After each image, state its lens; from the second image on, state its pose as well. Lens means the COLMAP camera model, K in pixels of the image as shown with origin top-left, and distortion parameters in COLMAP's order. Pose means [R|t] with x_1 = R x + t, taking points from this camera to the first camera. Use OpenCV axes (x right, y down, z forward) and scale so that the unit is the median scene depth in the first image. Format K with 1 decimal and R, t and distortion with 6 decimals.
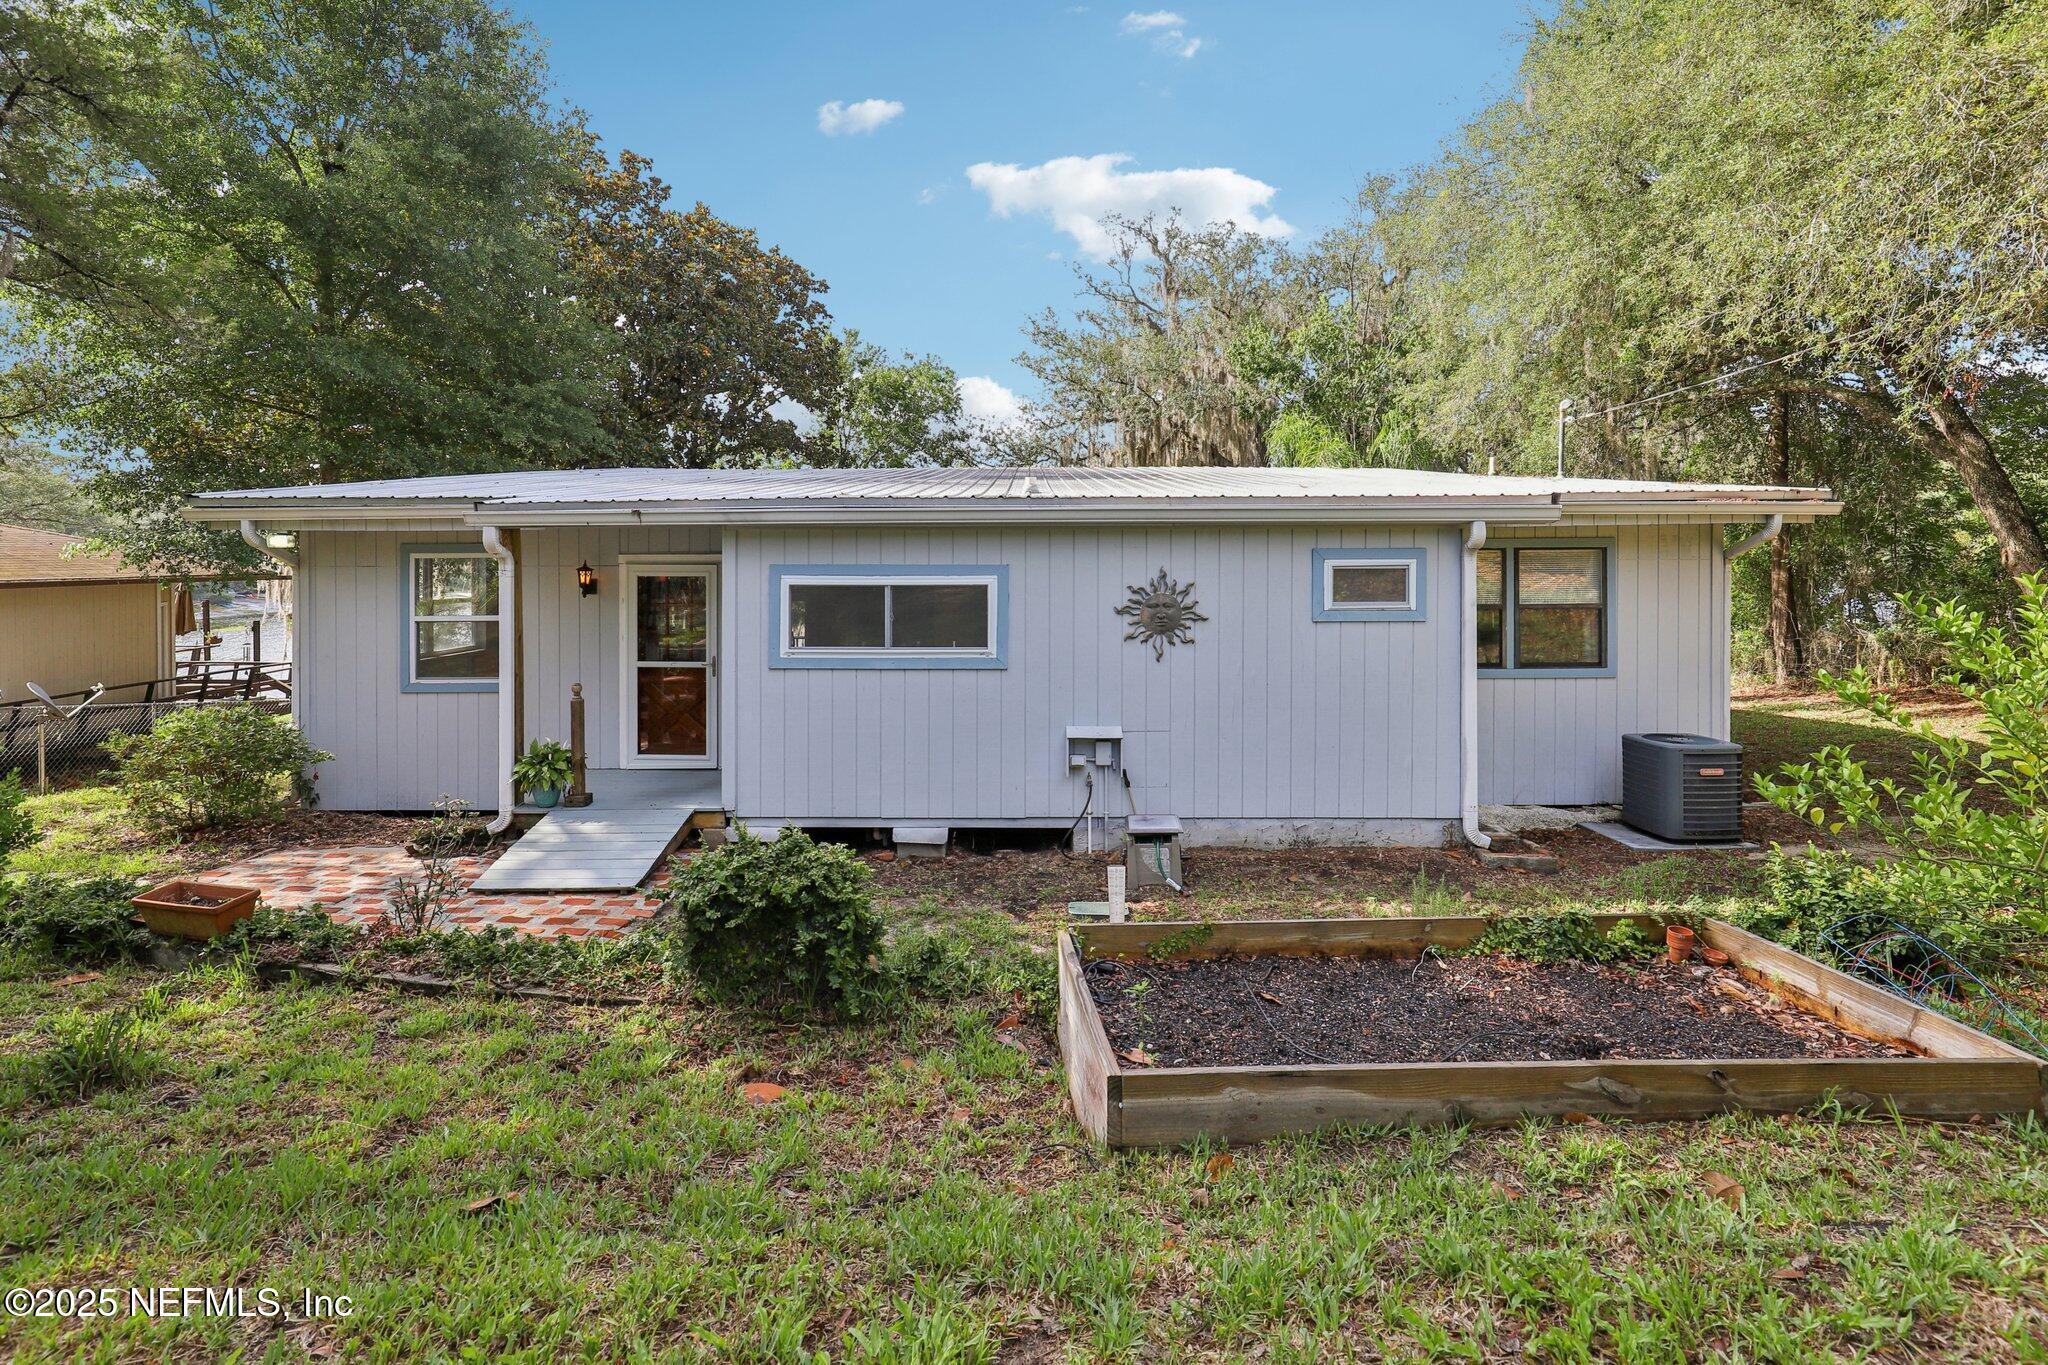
lens RADIAL K [[940.4, 0, 1007.8], [0, 940.4, 574.2], [0, 0, 1]] dist [-0.000311, 0.000171]
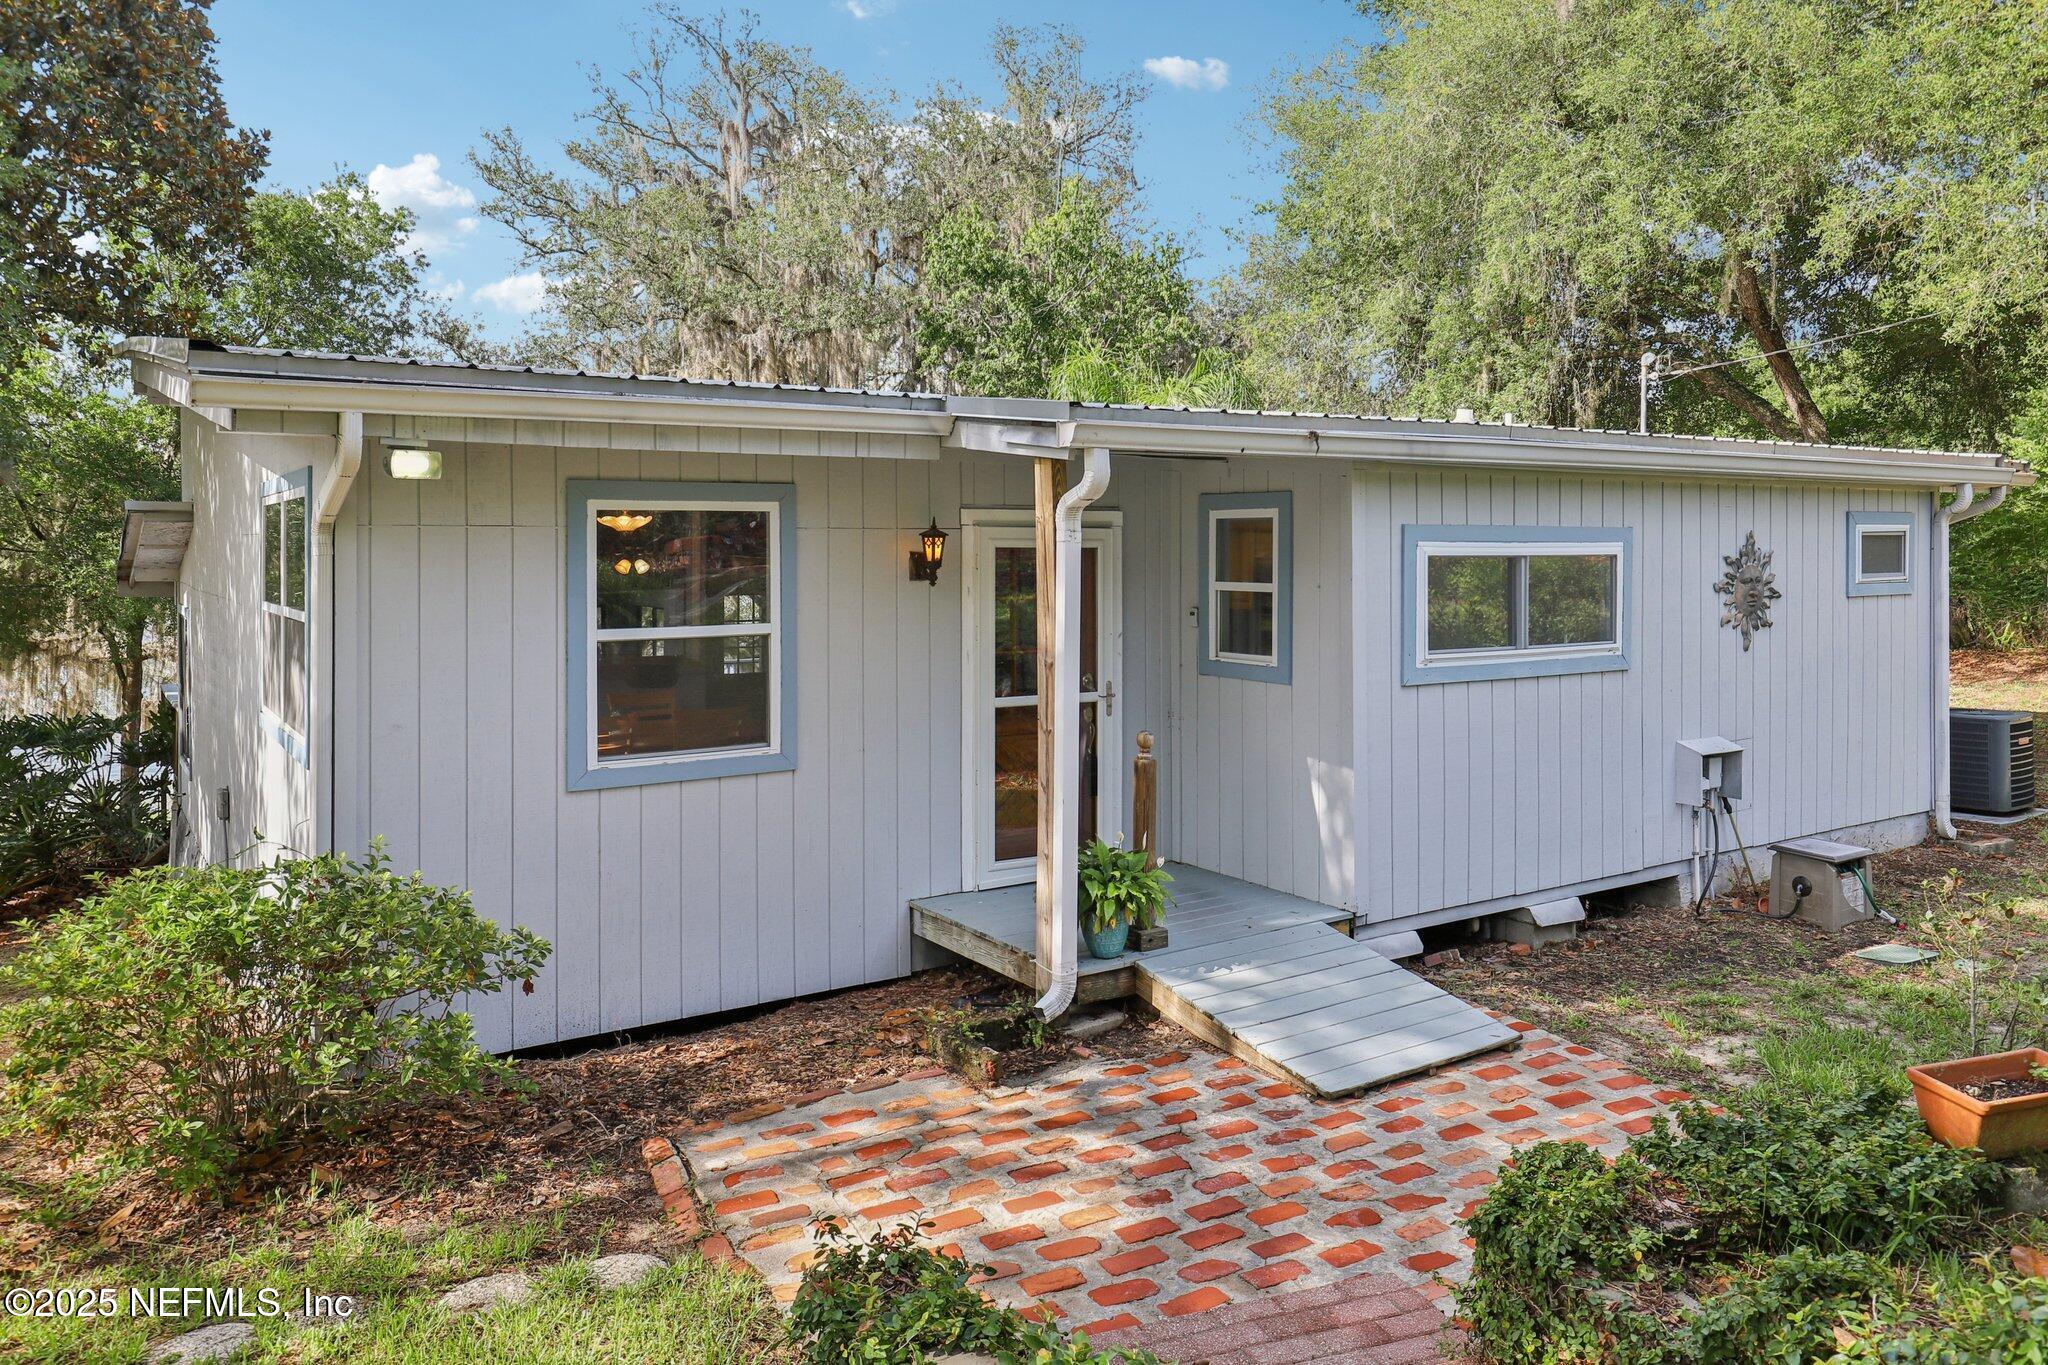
lens RADIAL K [[1420.9, 0, 1020.4], [0, 1420.9, 554.1], [0, 0, 1]] dist [-0.033136, -0.000442]
pose [[0.843387, -0.001417, 0.537305, -0.995301], [0.008411, 0.999909, -0.010564, 0.018003], [-0.537241, 0.013428, 0.843322, 0.322683]]
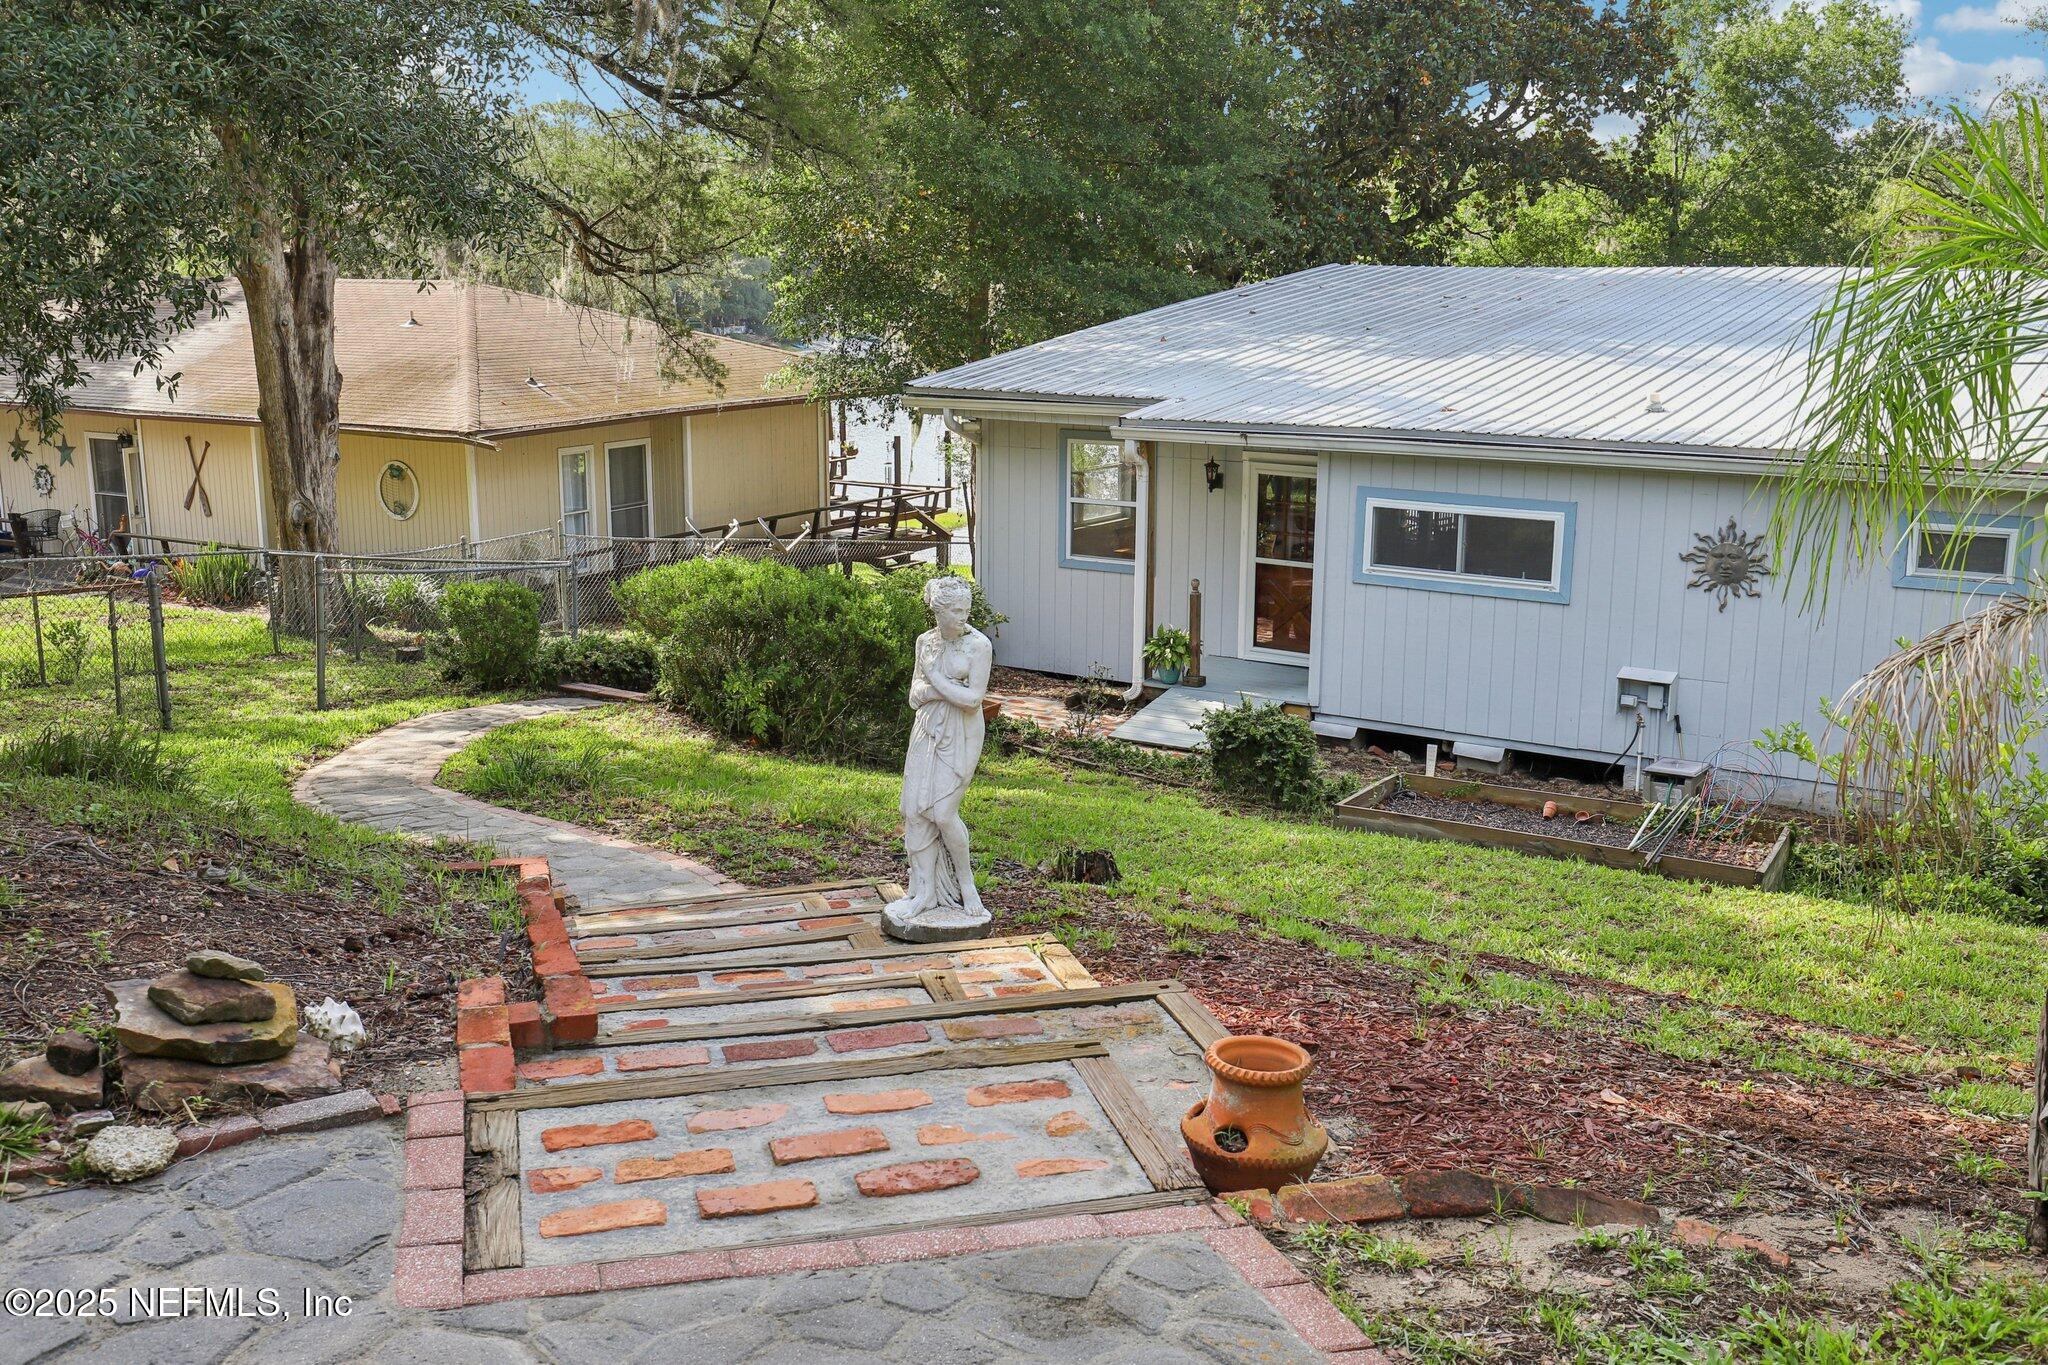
lens RADIAL K [[2008.2, 0, 1022.6], [0, 2008.2, 670.3], [0, 0, 1]] dist [0.002090, 0.000000]
pose [[0.841226, 0.115032, -0.528306, 0.658138], [-0.010494, 0.980396, 0.196759, -0.250908], [0.540582, -0.159975, 0.825941, -1.127455]]
